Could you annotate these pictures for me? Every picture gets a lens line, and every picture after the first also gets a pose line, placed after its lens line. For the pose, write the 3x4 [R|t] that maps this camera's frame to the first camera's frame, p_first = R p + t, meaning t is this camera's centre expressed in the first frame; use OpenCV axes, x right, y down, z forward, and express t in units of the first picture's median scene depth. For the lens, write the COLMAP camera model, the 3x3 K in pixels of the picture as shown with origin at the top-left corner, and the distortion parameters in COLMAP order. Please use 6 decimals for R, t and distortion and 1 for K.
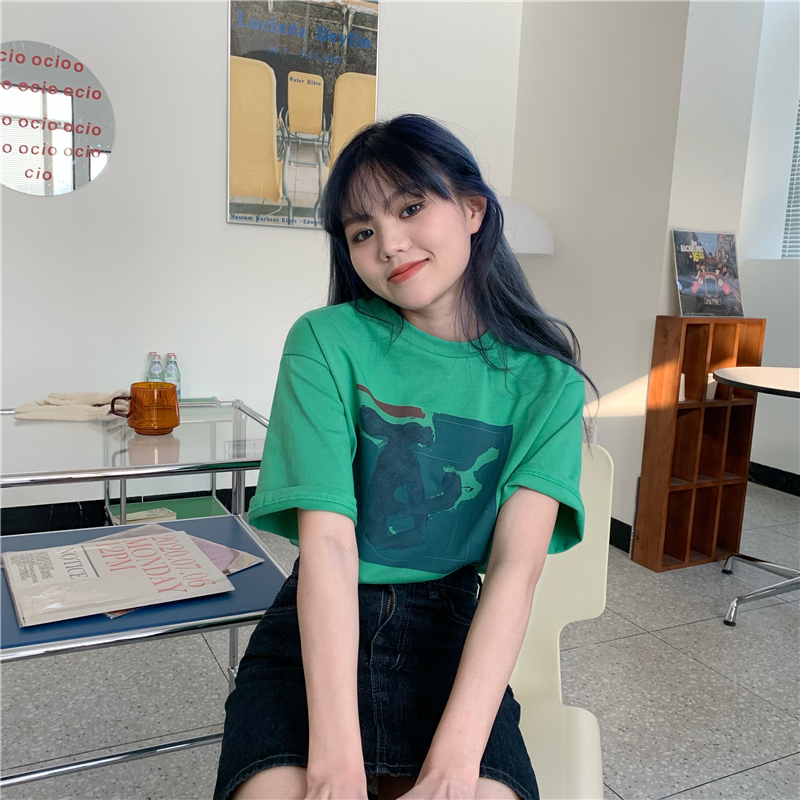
lens RADIAL K [[820.1, 0, 396.8], [0, 820.1, 405.5], [0, 0, 1]] dist [-0.001768, 0.000000]
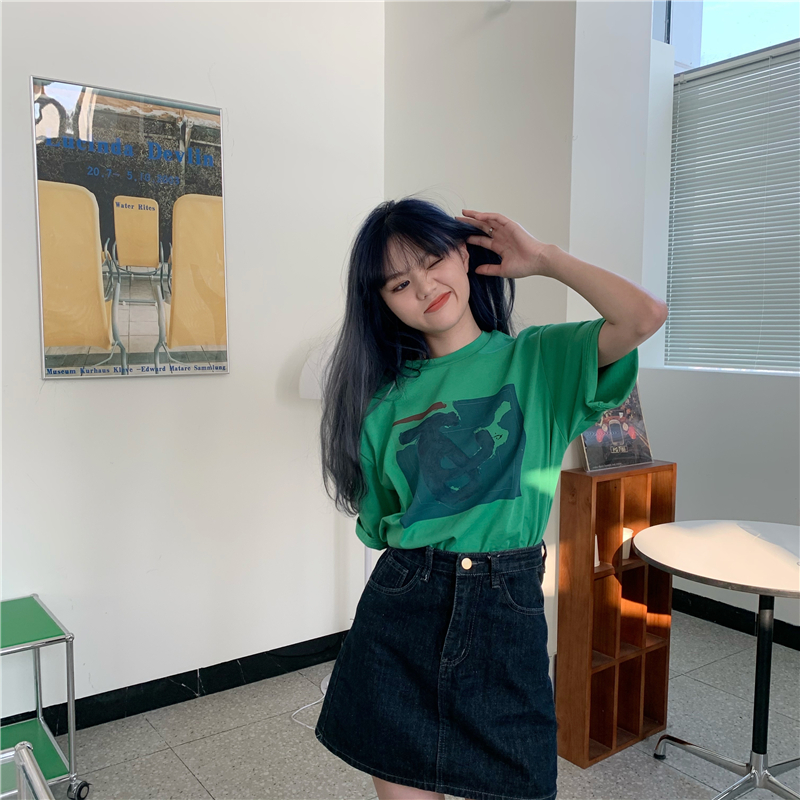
lens RADIAL K [[820.1, 0, 405.7], [0, 820.1, 408.1], [0, 0, 1]] dist [-0.001768, 0.000000]
pose [[0.984998, -0.053432, 0.164083, 0.012890], [0.064554, 0.995910, -0.063215, -0.127251], [-0.160034, 0.072859, 0.984419, 0.154605]]
